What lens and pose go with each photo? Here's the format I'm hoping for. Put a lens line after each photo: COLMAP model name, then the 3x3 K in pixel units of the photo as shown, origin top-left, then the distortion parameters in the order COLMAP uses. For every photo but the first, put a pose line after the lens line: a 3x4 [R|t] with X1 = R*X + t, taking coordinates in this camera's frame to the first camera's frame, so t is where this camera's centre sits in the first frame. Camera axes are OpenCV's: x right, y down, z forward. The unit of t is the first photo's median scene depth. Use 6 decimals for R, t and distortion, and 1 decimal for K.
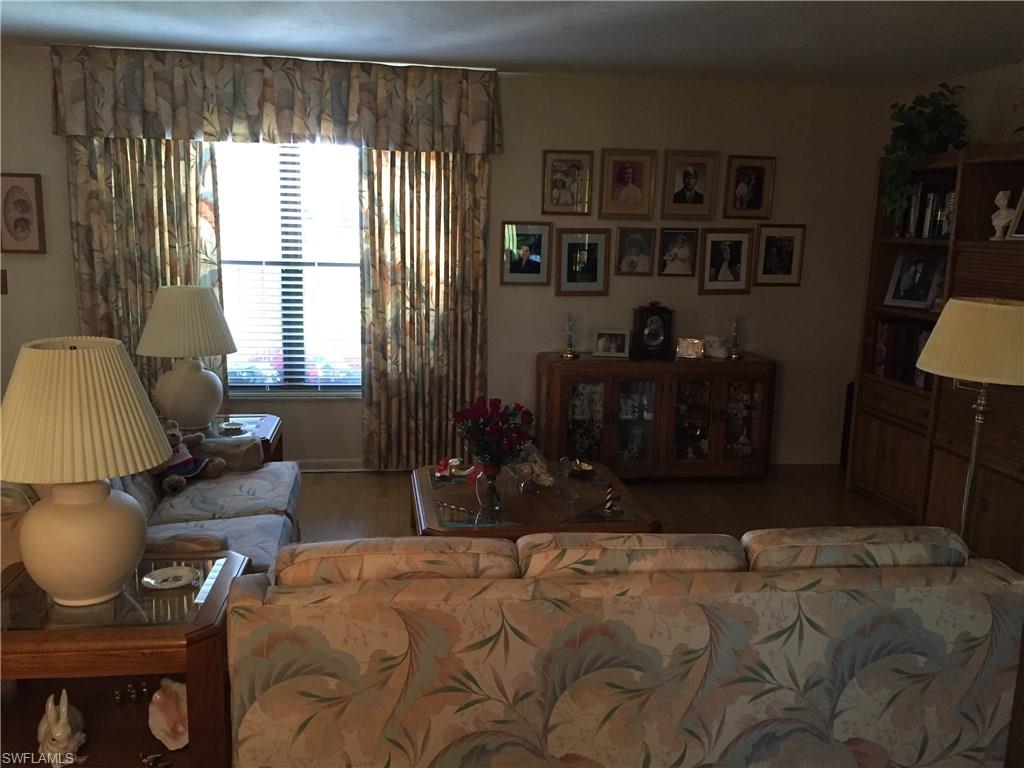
lens RADIAL K [[876.2, 0, 514.3], [0, 876.2, 384.7], [0, 0, 1]] dist [0.079522, -0.107239]
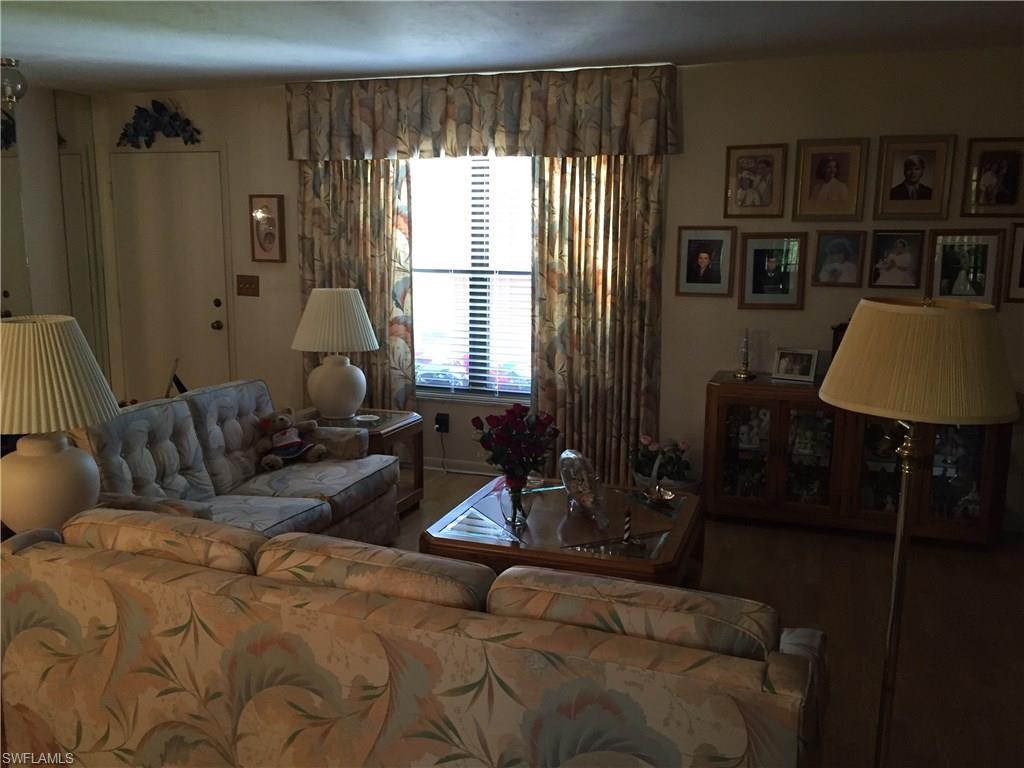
lens RADIAL K [[876.2, 0, 514.3], [0, 876.2, 384.7], [0, 0, 1]] dist [0.079522, -0.107239]
pose [[0.884761, 0.061815, -0.461927, 0.288585], [-0.074521, 0.997176, -0.009293, 0.001308], [0.460048, 0.042646, 0.886869, 0.114667]]
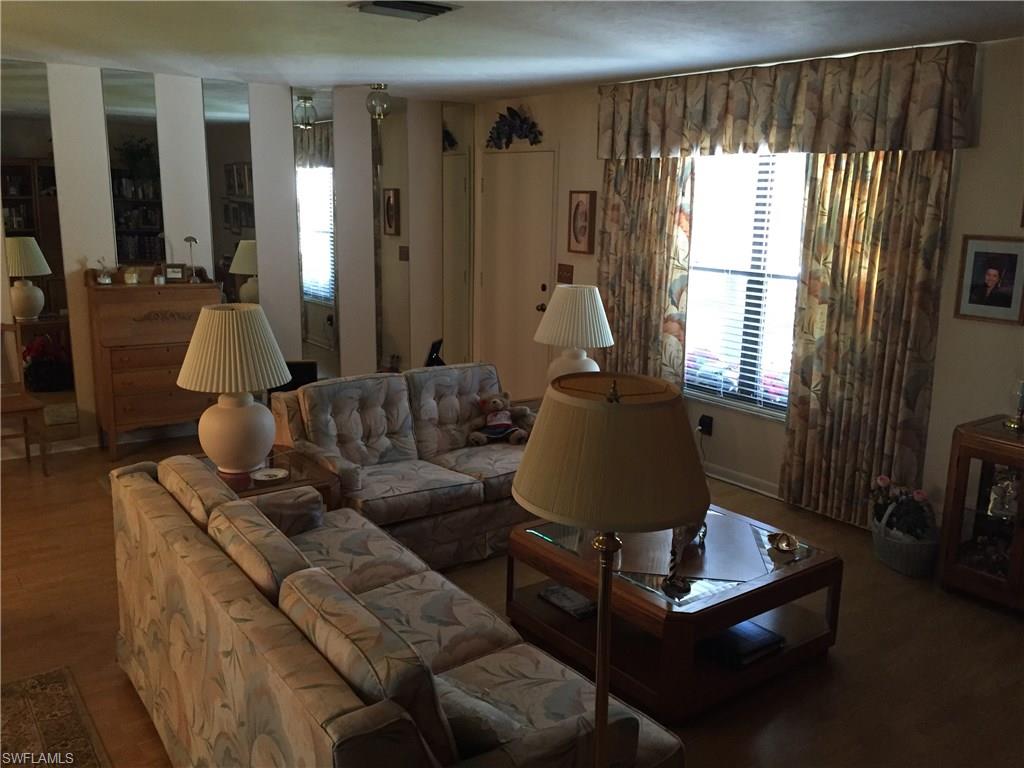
lens RADIAL K [[876.2, 0, 514.3], [0, 876.2, 384.7], [0, 0, 1]] dist [0.079522, -0.107239]
pose [[0.478217, 0.170396, -0.861553, 0.520304], [-0.172878, 0.980068, 0.097877, -0.070346], [0.861058, 0.102137, 0.498143, 0.308165]]
